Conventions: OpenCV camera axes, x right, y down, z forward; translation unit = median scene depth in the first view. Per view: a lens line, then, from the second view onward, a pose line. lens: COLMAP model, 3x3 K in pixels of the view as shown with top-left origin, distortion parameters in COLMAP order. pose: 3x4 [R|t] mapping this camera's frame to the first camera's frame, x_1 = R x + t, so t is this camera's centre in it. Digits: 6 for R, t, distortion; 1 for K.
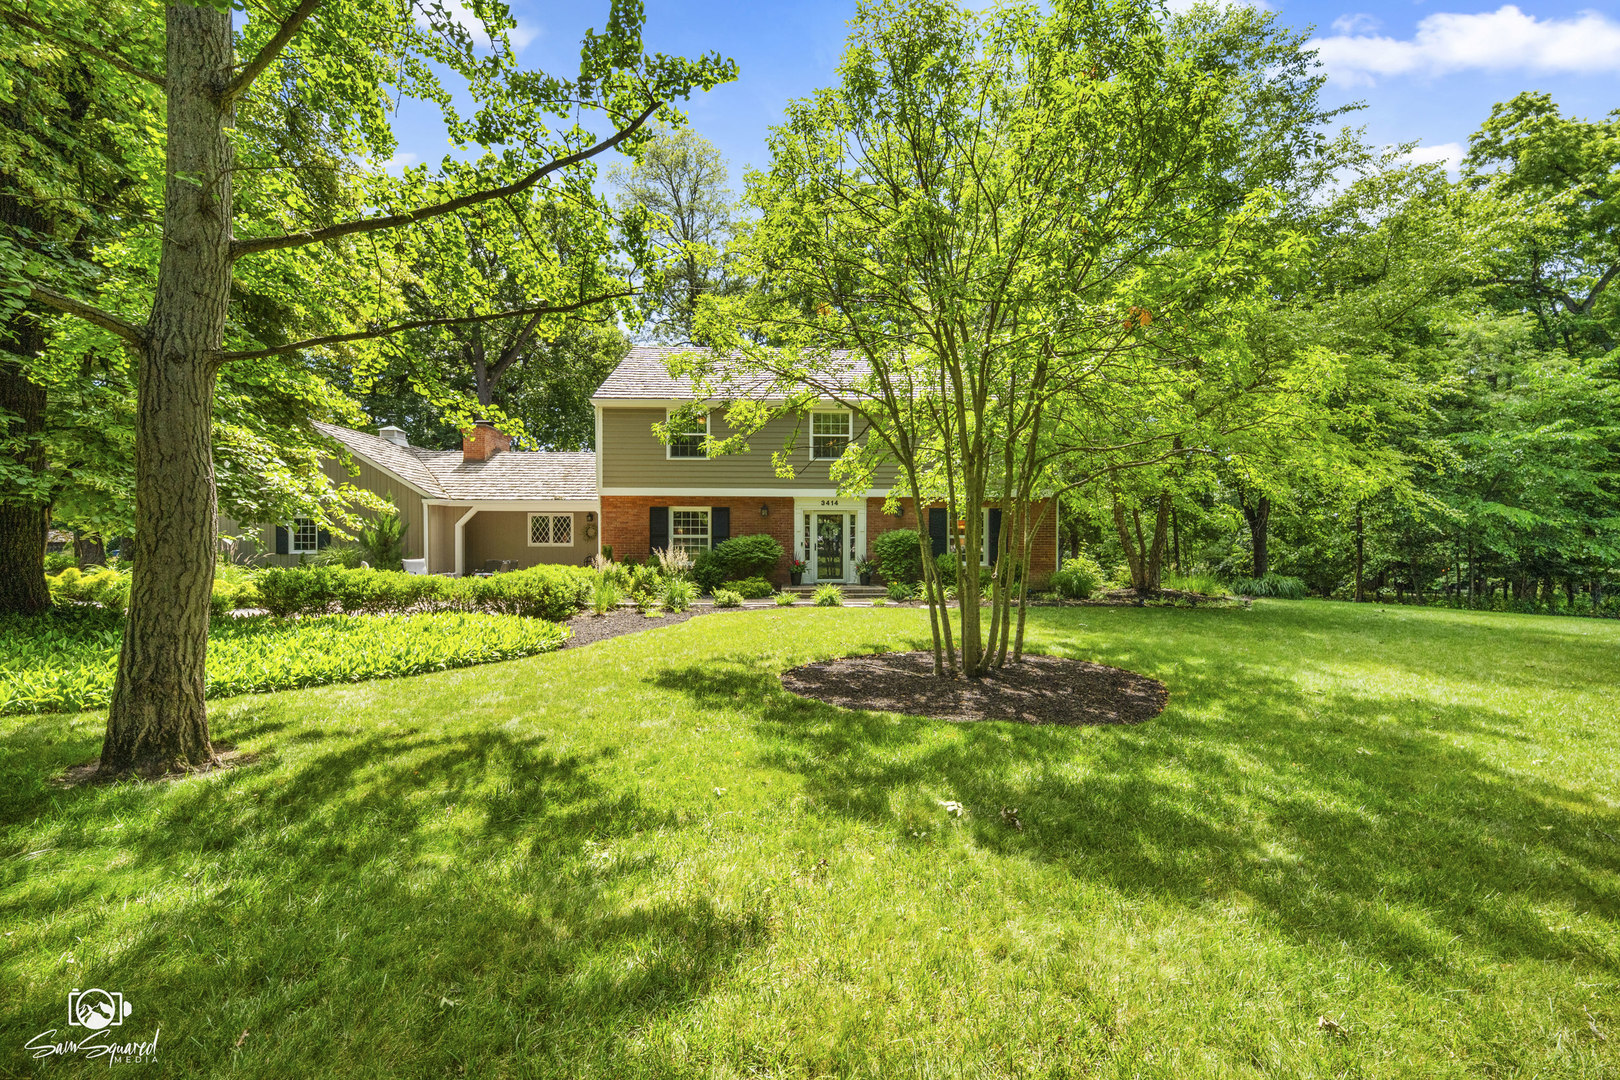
lens RADIAL K [[662.6, 0, 810.8], [0, 662.6, 541.4], [0, 0, 1]] dist [-0.008898, -0.001644]
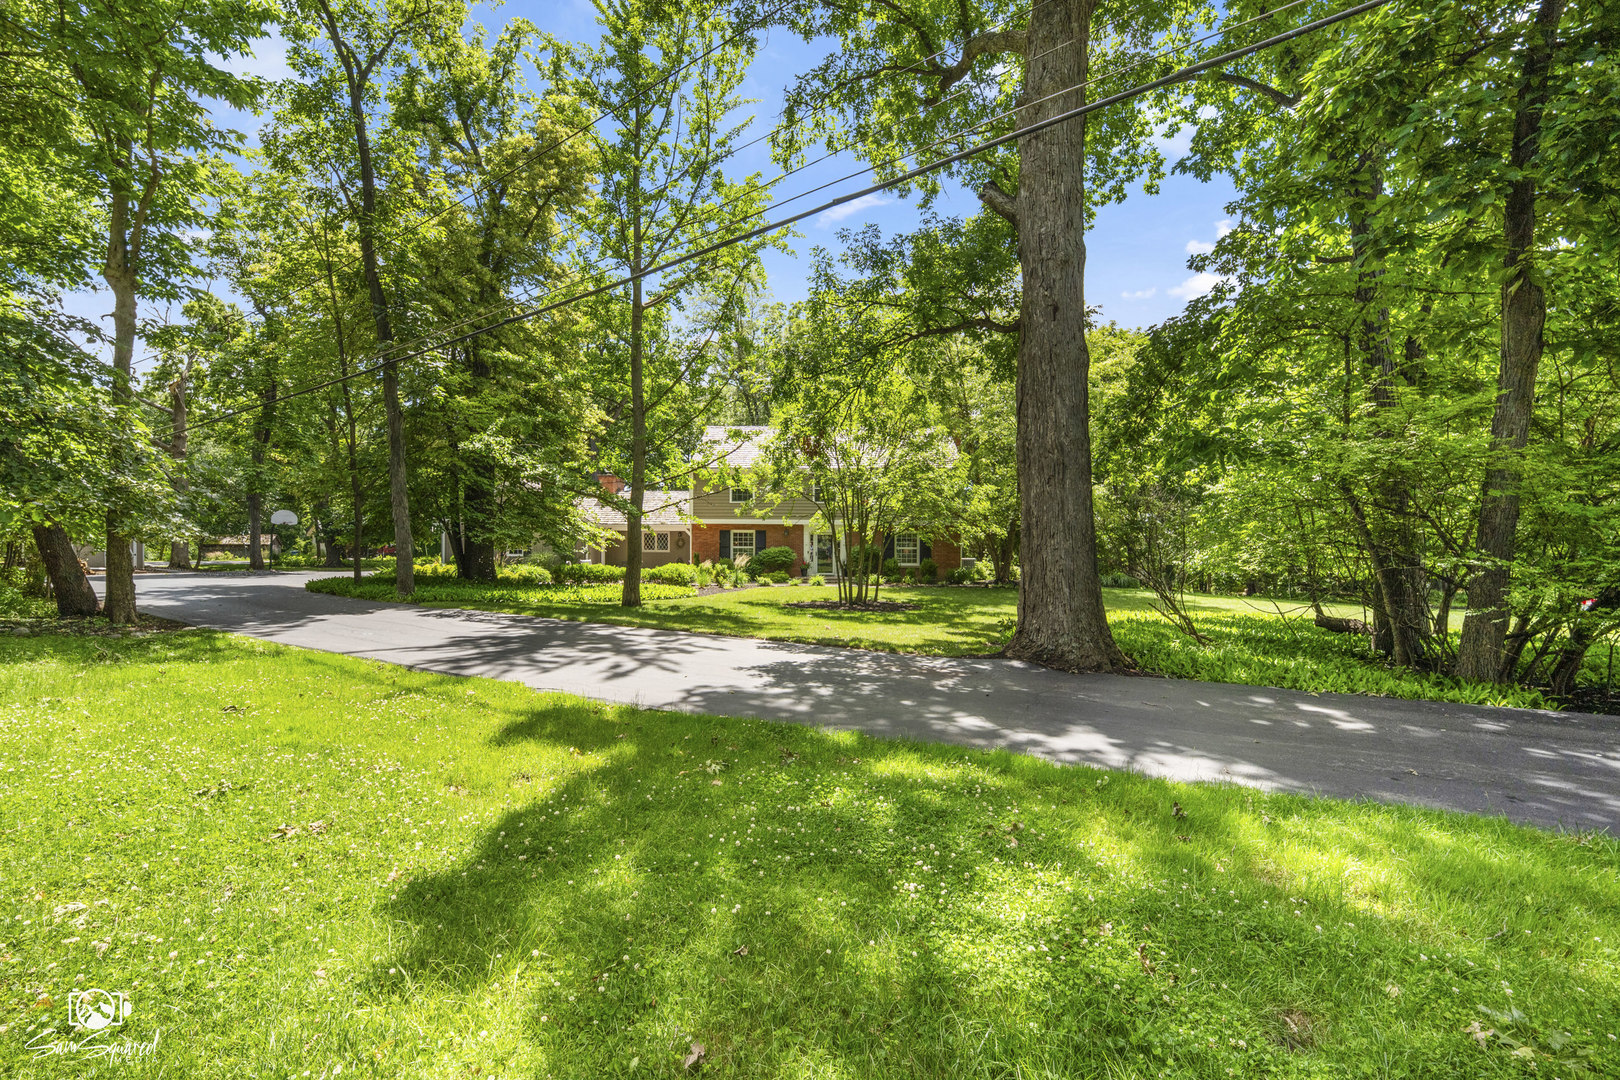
lens RADIAL K [[662.6, 0, 810.1], [0, 662.6, 544.6], [0, 0, 1]] dist [-0.008898, -0.001644]
pose [[0.998189, 0.006661, -0.059784, 0.094572], [-0.006418, 0.999970, 0.004255, -0.023008], [0.059811, -0.003864, 0.998202, -0.707571]]
